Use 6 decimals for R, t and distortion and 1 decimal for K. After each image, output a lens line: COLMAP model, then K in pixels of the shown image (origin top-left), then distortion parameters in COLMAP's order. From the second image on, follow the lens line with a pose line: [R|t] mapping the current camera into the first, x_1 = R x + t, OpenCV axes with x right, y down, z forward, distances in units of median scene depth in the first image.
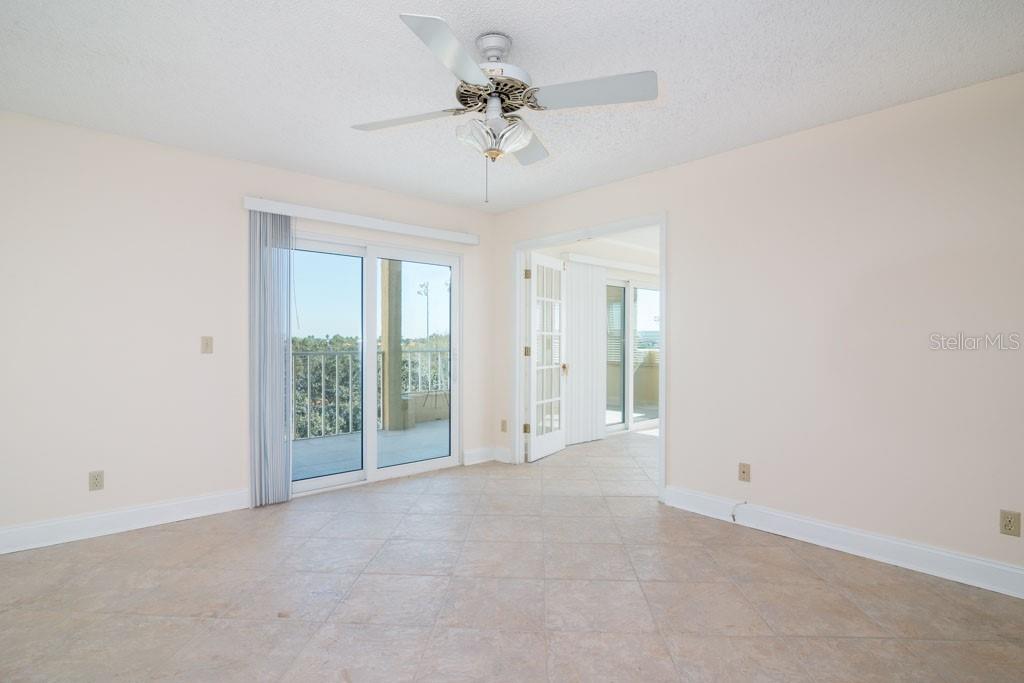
lens RADIAL K [[517.3, 0, 508.1], [0, 517.3, 345.1], [0, 0, 1]] dist [-0.015451, 0.000154]
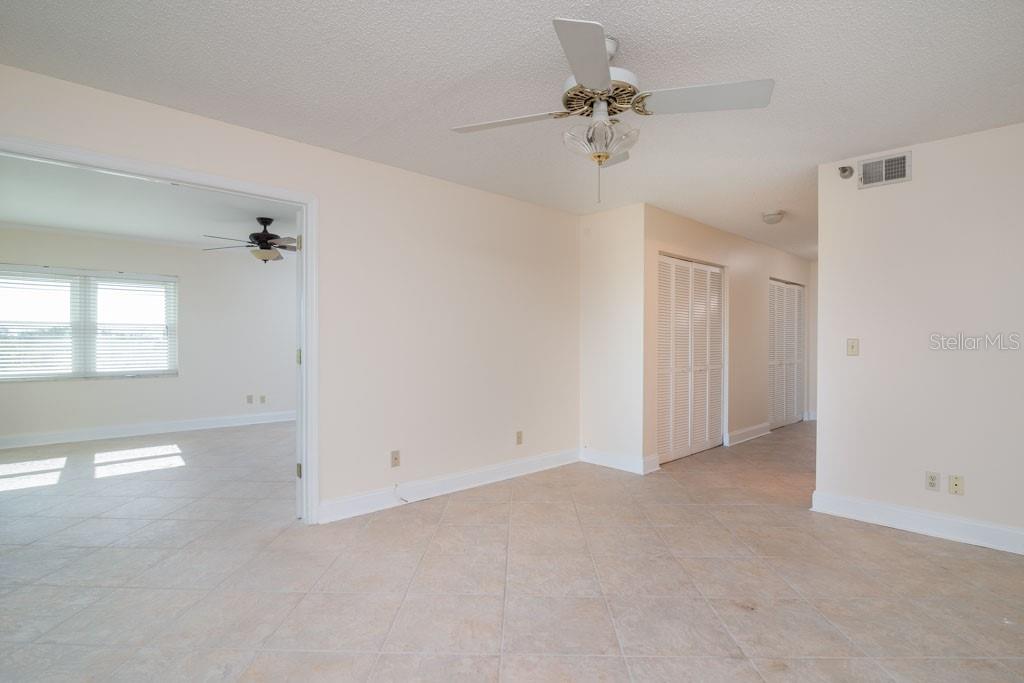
lens RADIAL K [[517.3, 0, 508.1], [0, 517.3, 345.1], [0, 0, 1]] dist [-0.015451, 0.000154]
pose [[-0.034875, -0.006388, 0.999371, -0.745882], [0.004294, 0.999969, 0.006542, -0.007299], [-0.999382, 0.004519, -0.034847, 0.882626]]
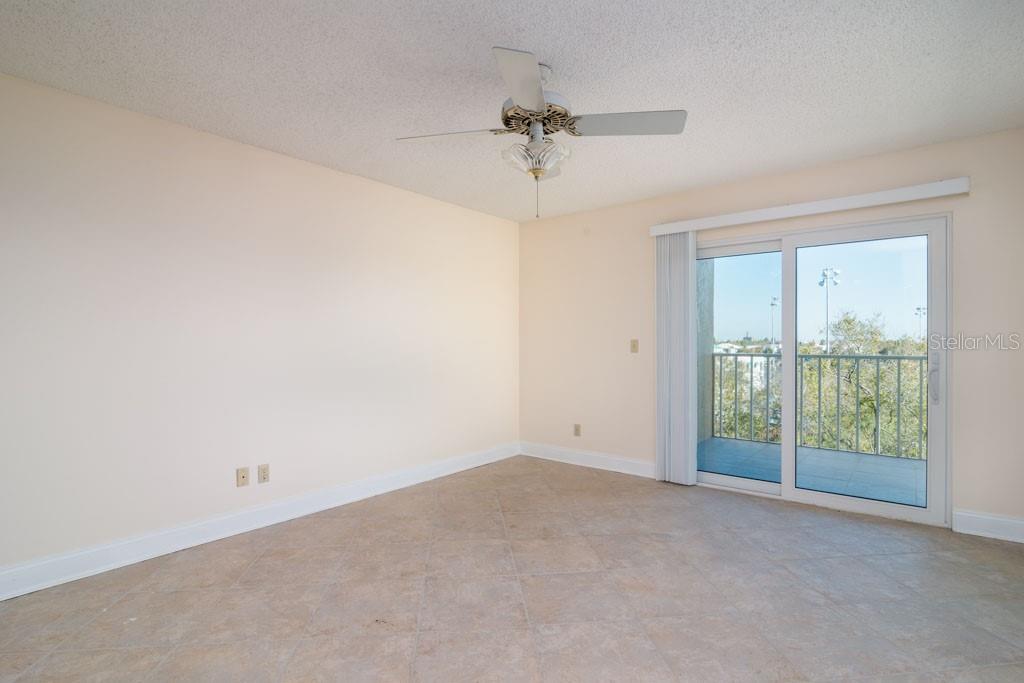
lens RADIAL K [[497.0, 0, 512.0], [0, 497.0, 341.5], [0, 0, 1]] dist [-0.001593, -0.000219]
pose [[0.166154, -0.007431, -0.986072, 0.734426], [-0.006555, 0.999941, -0.008640, 0.001368], [0.986078, 0.007899, 0.166095, 0.562527]]
